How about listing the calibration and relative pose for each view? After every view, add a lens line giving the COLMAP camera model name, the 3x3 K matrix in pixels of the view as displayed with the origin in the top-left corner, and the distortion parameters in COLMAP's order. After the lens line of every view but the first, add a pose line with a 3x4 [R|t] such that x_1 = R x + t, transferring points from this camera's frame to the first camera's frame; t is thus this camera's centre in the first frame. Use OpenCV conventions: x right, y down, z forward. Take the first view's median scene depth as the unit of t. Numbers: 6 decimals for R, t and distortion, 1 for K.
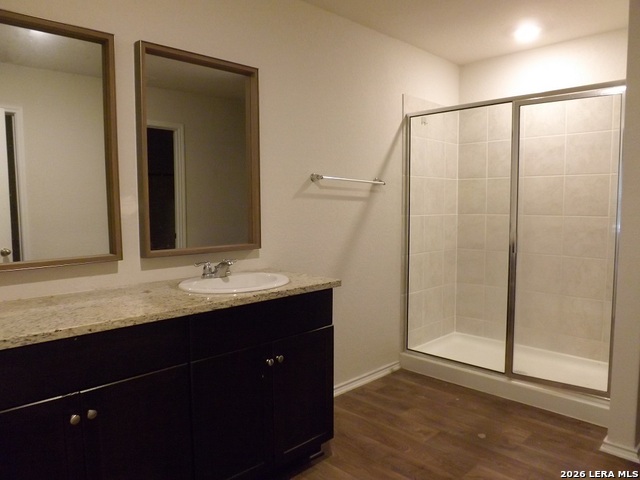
lens RADIAL K [[472.2, 0, 320.0], [0, 472.2, 240.0], [0, 0, 1]] dist [-0.045491, 0.011746]
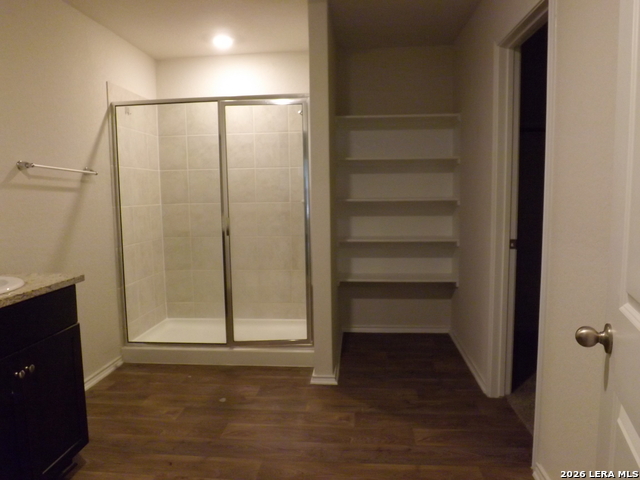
lens RADIAL K [[469.5, 0, 320.0], [0, 469.5, 240.0], [0, 0, 1]] dist [-0.060092, 0.005167]
pose [[0.759777, -0.074561, 0.645894, -0.136164], [0.066676, 0.997101, 0.036672, 0.010540], [-0.646756, 0.015204, 0.762546, -0.004019]]
